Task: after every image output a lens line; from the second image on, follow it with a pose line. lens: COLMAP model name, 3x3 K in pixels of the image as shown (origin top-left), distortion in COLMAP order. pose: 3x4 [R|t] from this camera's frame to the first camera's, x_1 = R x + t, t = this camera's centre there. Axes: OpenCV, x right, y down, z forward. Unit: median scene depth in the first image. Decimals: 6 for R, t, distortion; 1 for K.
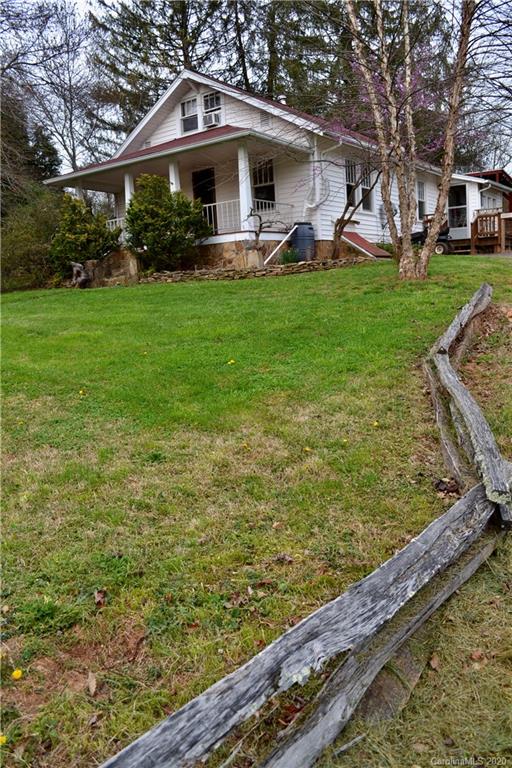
lens RADIAL K [[615.8, 0, 254.8], [0, 615.8, 384.0], [0, 0, 1]] dist [-0.084526, 0.015881]
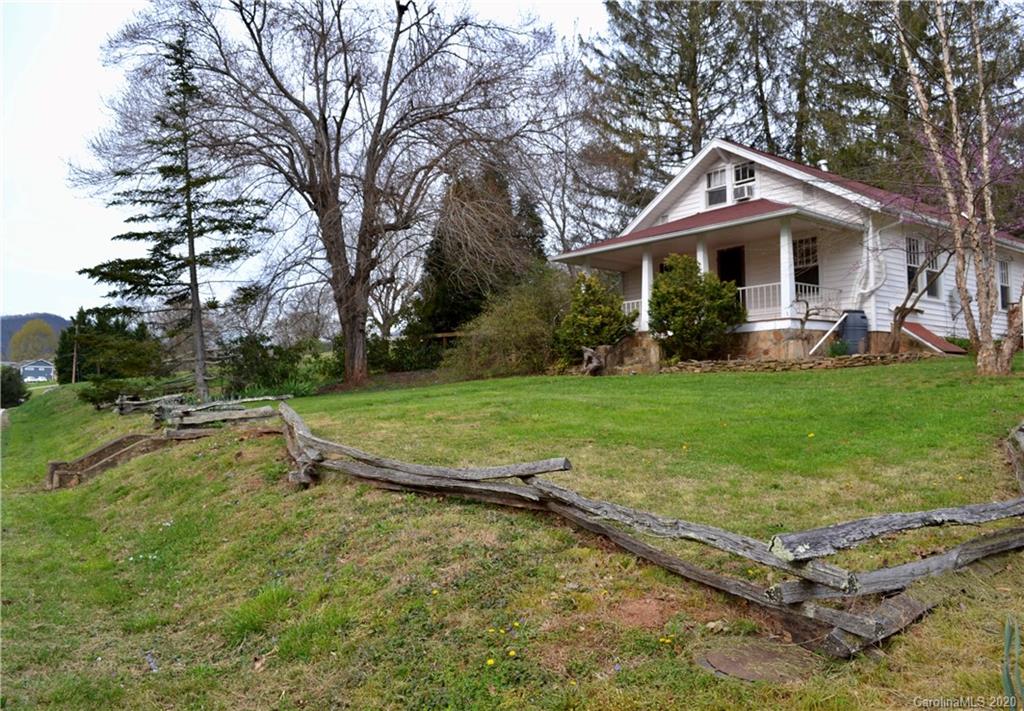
lens RADIAL K [[860.7, 0, 520.3], [0, 860.7, 359.2], [0, 0, 1]] dist [-0.078607, 0.010418]
pose [[0.964431, 0.034766, -0.262037, -0.055025], [-0.085537, 0.979023, -0.184925, 0.058668], [0.250111, 0.200761, 0.947174, -0.213773]]
